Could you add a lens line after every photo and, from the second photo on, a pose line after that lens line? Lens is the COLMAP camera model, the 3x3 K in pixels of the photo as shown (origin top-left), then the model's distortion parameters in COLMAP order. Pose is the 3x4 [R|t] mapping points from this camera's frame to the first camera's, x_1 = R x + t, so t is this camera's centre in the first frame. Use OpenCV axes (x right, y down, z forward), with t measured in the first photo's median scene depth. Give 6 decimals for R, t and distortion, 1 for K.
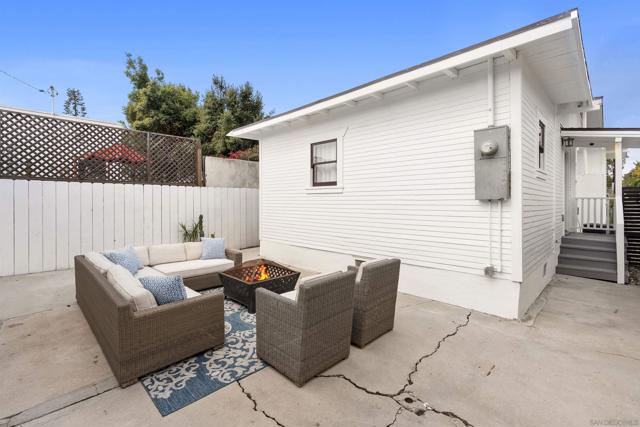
lens RADIAL K [[291.7, 0, 320.1], [0, 291.7, 210.5], [0, 0, 1]] dist [-0.001535, 0.000472]
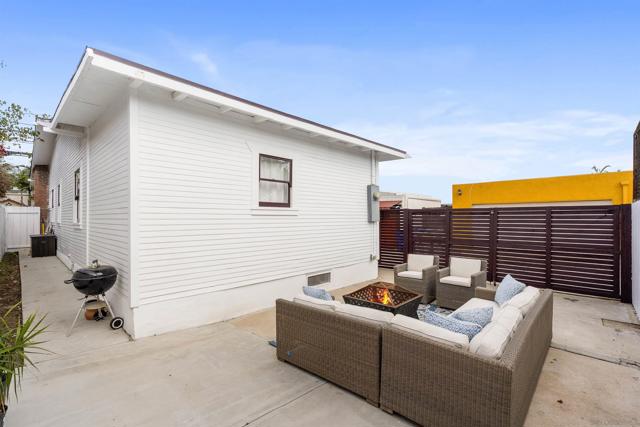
lens RADIAL K [[291.7, 0, 320.1], [0, 291.7, 210.5], [0, 0, 1]] dist [-0.001535, 0.000472]
pose [[-0.030168, 0.022145, 0.999300, -0.416714], [0.031032, 0.999293, -0.021208, -0.023417], [-0.999063, 0.030370, -0.030834, 0.422385]]
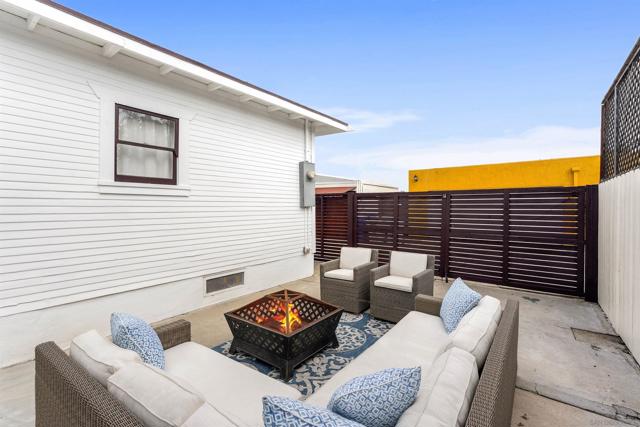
lens RADIAL K [[291.5, 0, 318.7], [0, 291.5, 202.4], [0, 0, 1]] dist [-0.002544, -0.000241]
pose [[-0.138594, 0.012264, 0.990273, -0.308967], [0.028557, 0.999557, -0.008383, -0.012876], [-0.989938, 0.027117, -0.138882, 0.344187]]
